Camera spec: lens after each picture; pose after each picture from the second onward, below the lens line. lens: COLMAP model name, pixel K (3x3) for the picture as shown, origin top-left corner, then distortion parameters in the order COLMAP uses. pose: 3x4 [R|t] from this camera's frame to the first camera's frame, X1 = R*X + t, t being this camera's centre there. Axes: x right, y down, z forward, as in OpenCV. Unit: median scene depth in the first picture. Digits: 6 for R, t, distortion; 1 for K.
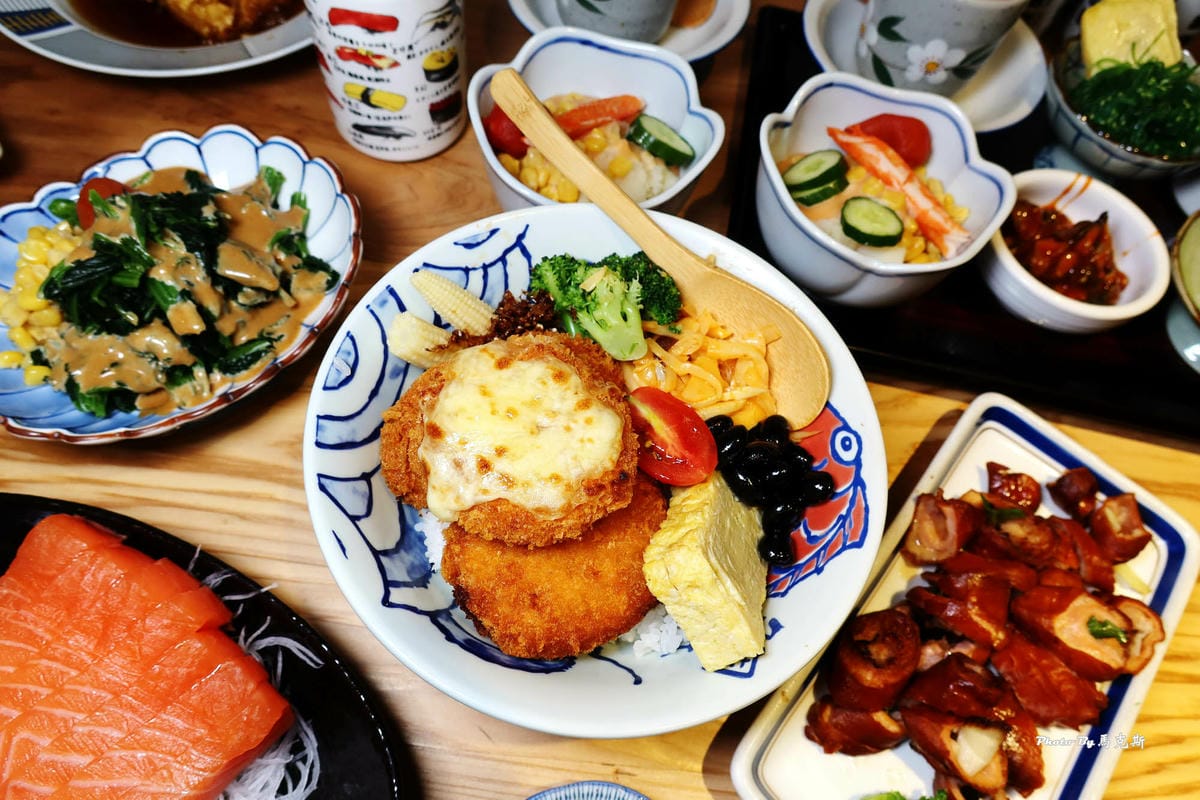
lens RADIAL K [[818.8, 0, 602.6], [0, 818.8, 406.8], [0, 0, 1]] dist [-0.018676, 0.004939]
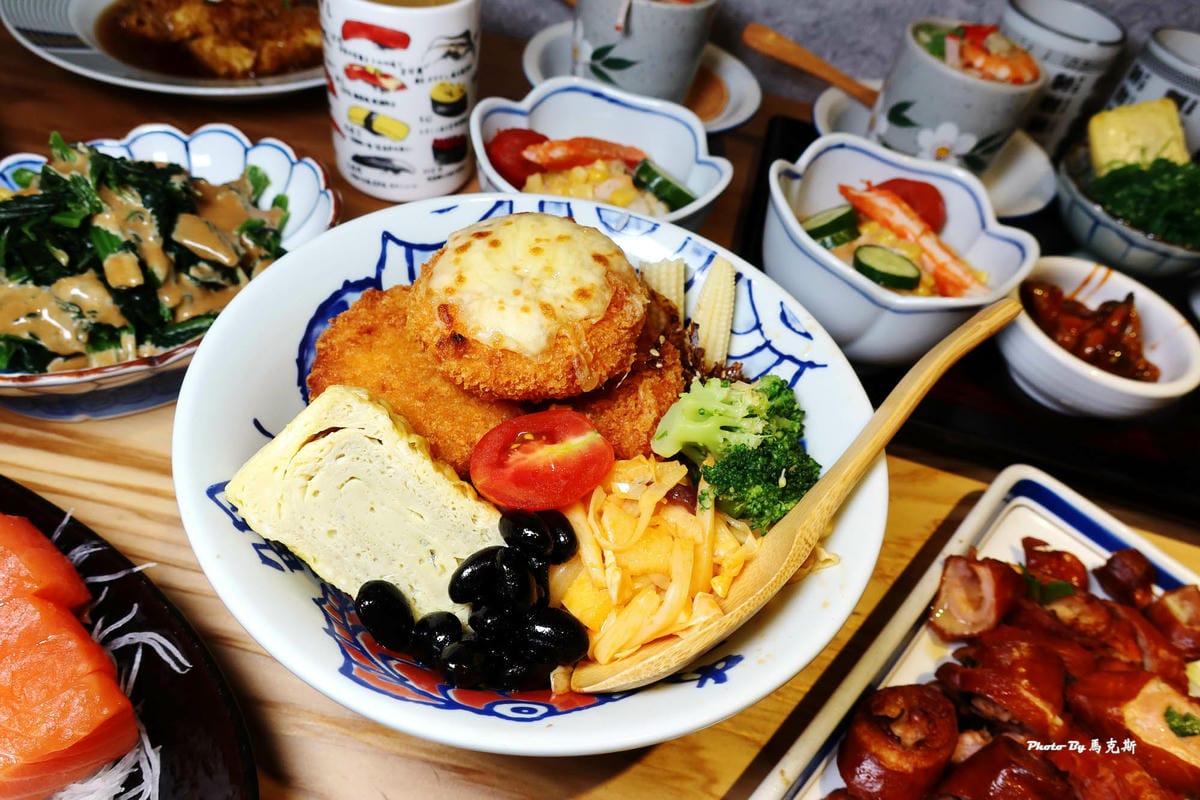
lens RADIAL K [[818.8, 0, 604.2], [0, 818.8, 403.7], [0, 0, 1]] dist [-0.018676, 0.004939]
pose [[0.996737, 0.080662, -0.002889, 0.023013], [-0.078721, 0.963606, -0.255473, 0.183859], [-0.017823, 0.254866, 0.966812, 0.139988]]
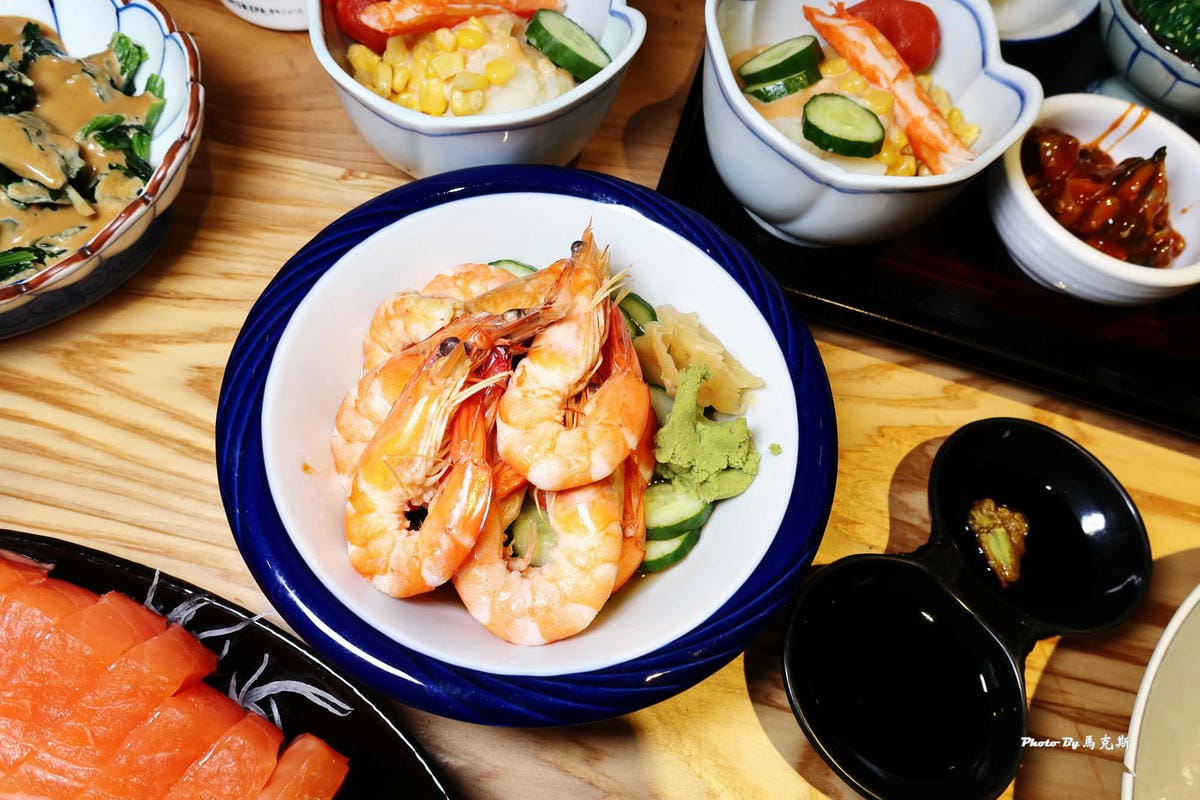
lens RADIAL K [[818.8, 0, 604.2], [0, 818.8, 408.2], [0, 0, 1]] dist [-0.018676, 0.004939]
pose [[0.995227, 0.089403, -0.039122, 0.158305], [-0.089069, 0.995973, 0.010210, 0.044602], [0.039877, -0.006677, 0.999182, 0.231572]]
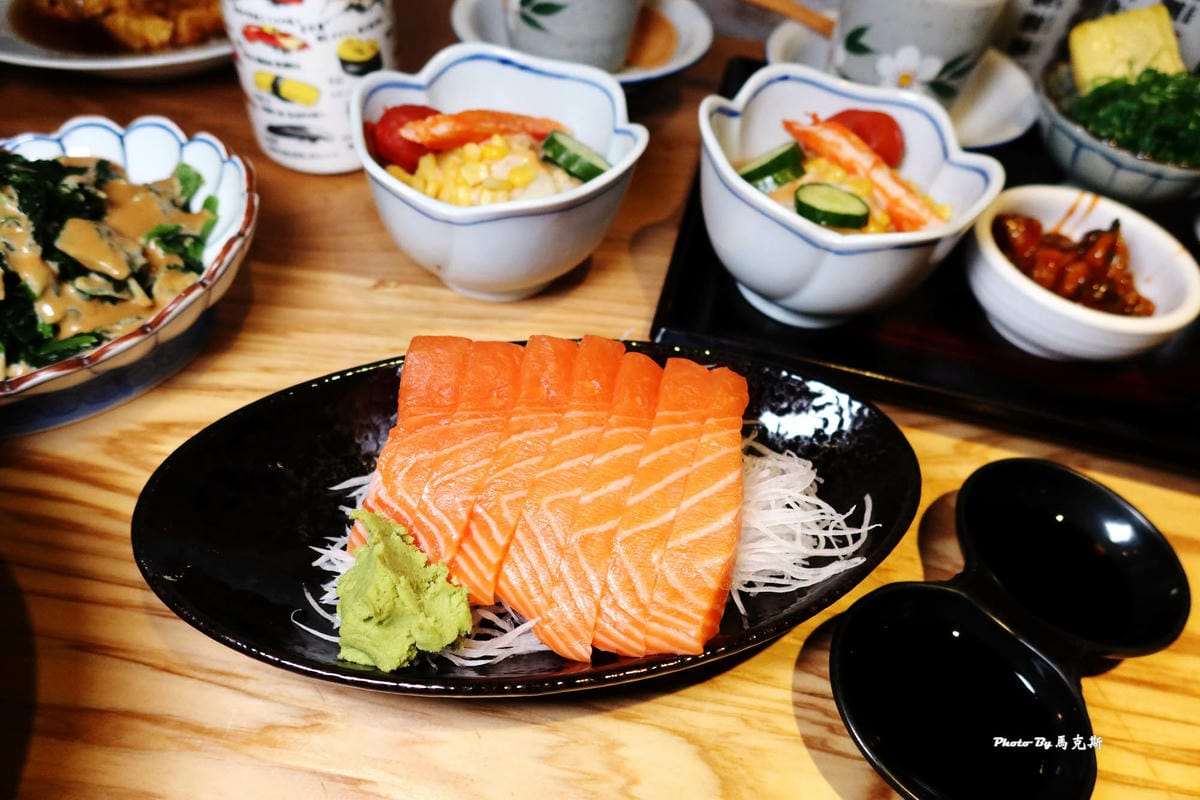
lens RADIAL K [[818.8, 0, 604.6], [0, 818.8, 405.6], [0, 0, 1]] dist [-0.018676, 0.004939]
pose [[0.998723, 0.028258, -0.041884, 0.133763], [-0.037078, 0.973034, -0.227661, 0.171024], [0.034322, 0.228923, 0.972839, 0.214649]]
